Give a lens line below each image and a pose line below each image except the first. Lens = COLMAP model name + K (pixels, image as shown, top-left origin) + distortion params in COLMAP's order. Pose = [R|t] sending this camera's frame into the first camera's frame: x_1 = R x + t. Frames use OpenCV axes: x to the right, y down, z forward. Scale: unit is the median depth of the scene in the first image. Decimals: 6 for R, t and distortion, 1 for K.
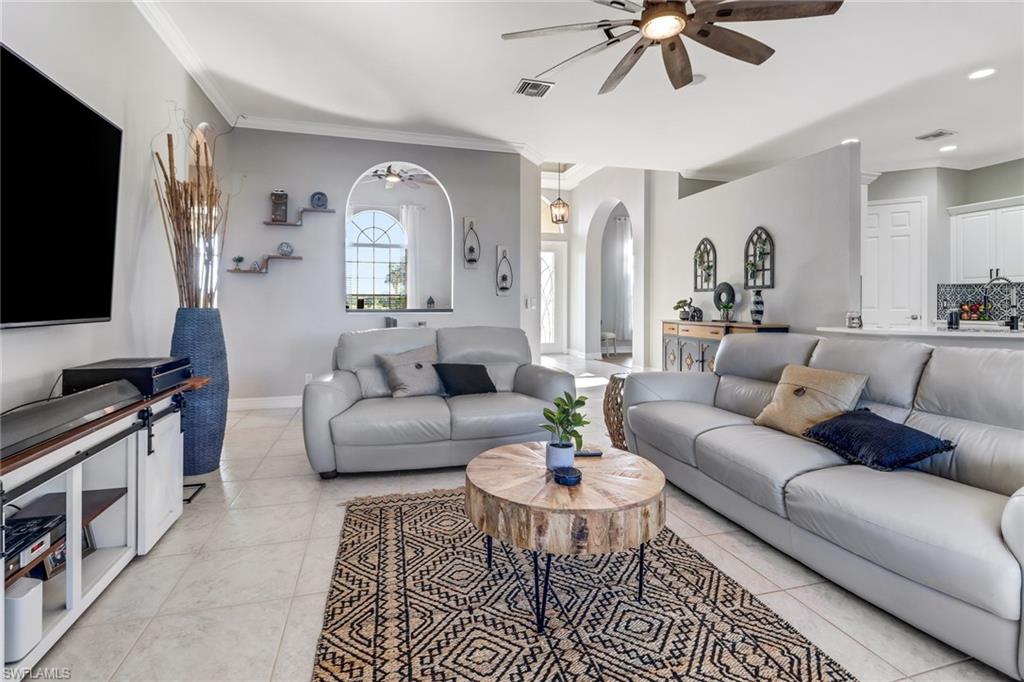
lens RADIAL K [[479.0, 0, 512.1], [0, 479.0, 319.5], [0, 0, 1]] dist [-0.001260, 0.000382]
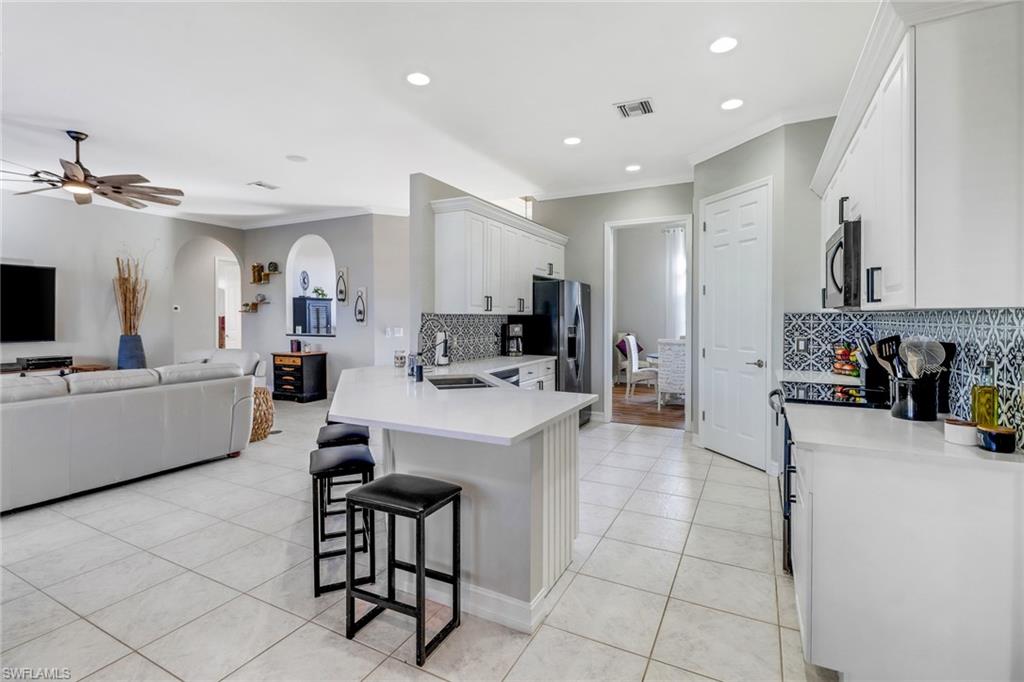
lens RADIAL K [[479.0, 0, 512.1], [0, 479.0, 319.5], [0, 0, 1]] dist [-0.001260, 0.000382]
pose [[0.737232, 0.001519, -0.675638, 1.128501], [-0.018269, 0.999677, -0.017687, -0.051226], [0.675393, 0.025383, 0.737021, 0.328861]]
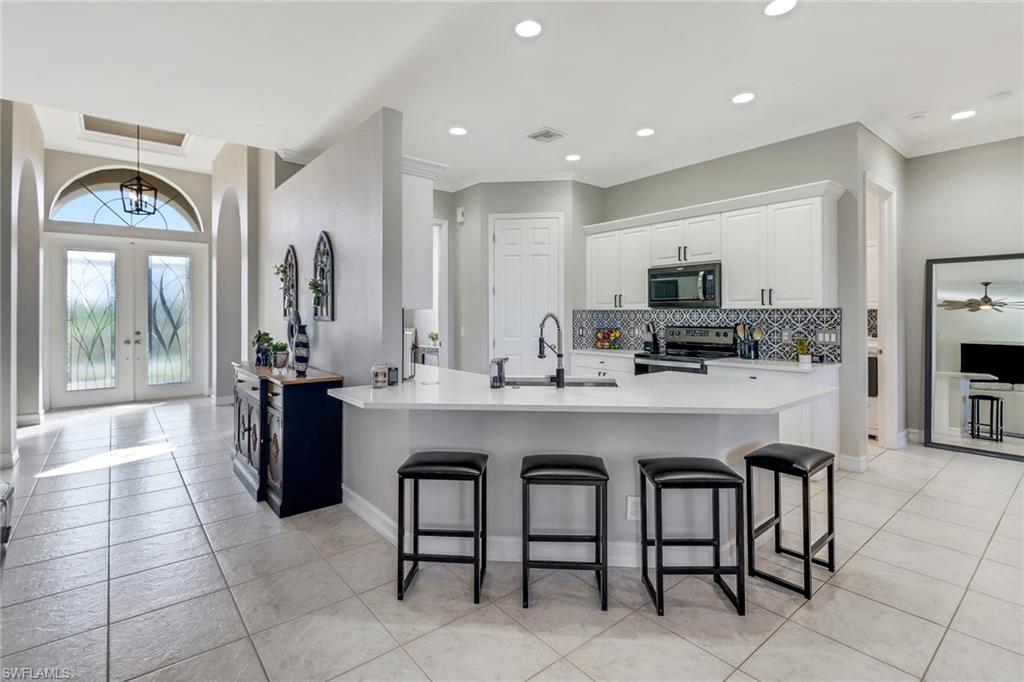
lens RADIAL K [[475.7, 0, 508.2], [0, 475.7, 318.7], [0, 0, 1]] dist [0.059688, -0.000024]
pose [[0.916946, -0.009798, 0.398892, 0.444776], [0.017727, 0.999712, -0.016192, -0.047932], [-0.398618, 0.021919, 0.916855, 0.241459]]
